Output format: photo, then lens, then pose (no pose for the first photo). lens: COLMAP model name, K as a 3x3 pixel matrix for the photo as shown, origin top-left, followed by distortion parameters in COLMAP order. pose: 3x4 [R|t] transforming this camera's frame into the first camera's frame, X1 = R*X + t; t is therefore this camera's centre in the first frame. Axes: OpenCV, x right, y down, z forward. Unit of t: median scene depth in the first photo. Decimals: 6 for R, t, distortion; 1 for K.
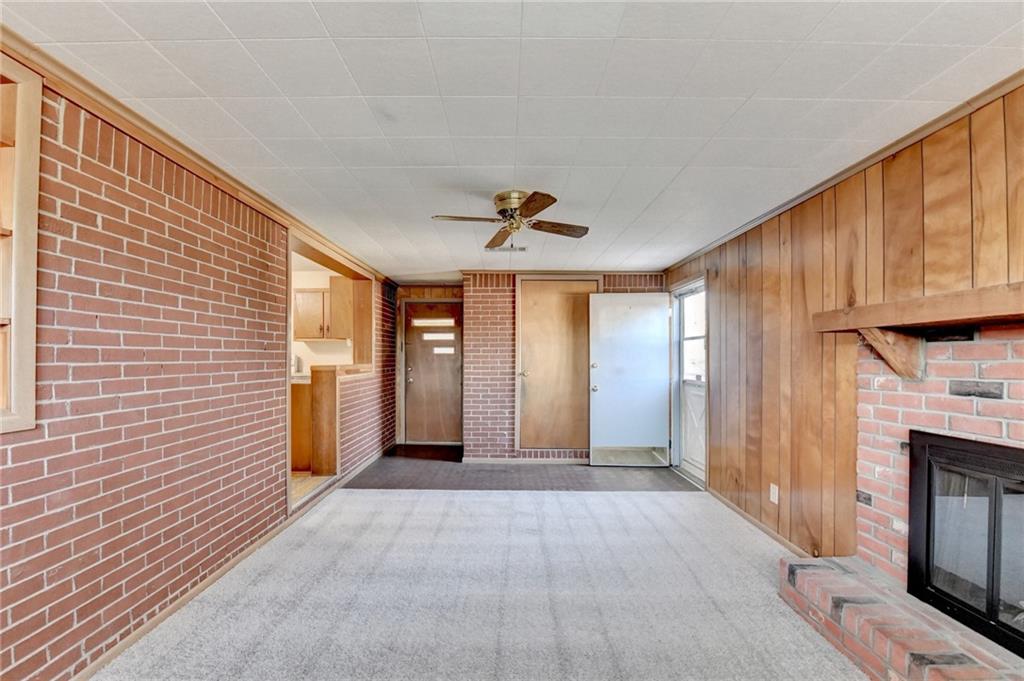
lens RADIAL K [[411.8, 0, 507.1], [0, 411.8, 356.9], [0, 0, 1]] dist [-0.016249, -0.001691]
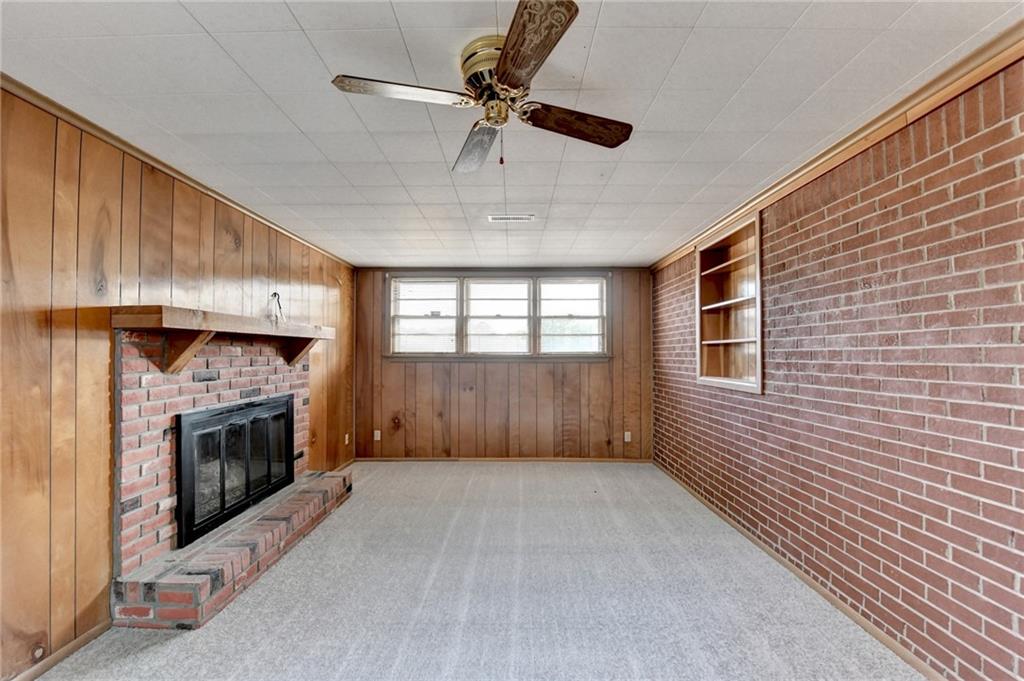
lens RADIAL K [[411.8, 0, 503.6], [0, 411.8, 346.5], [0, 0, 1]] dist [-0.016249, -0.001691]
pose [[-0.999673, -0.001913, 0.025496, -0.008131], [-0.002484, 0.999747, -0.022354, -0.000810], [-0.025447, -0.022410, -0.999425, 1.996841]]
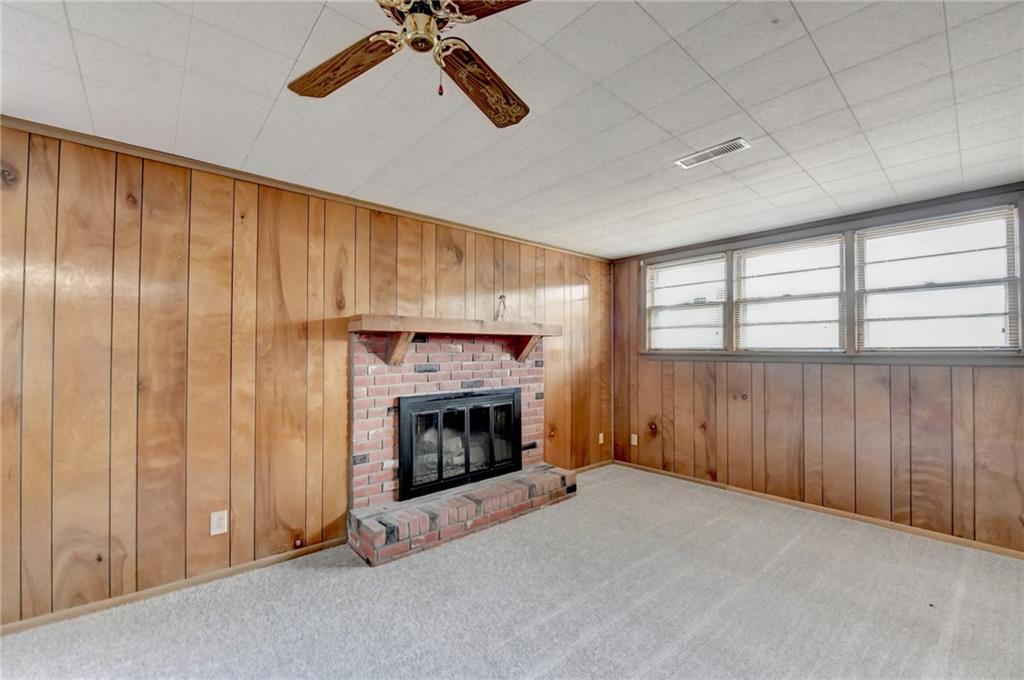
lens RADIAL K [[411.8, 0, 508.8], [0, 411.8, 342.5], [0, 0, 1]] dist [-0.016249, -0.001691]
pose [[-0.647101, 0.012825, 0.762297, -0.453633], [-0.005697, 0.999749, -0.021656, -0.001555], [-0.762383, -0.018357, -0.646866, 1.551778]]
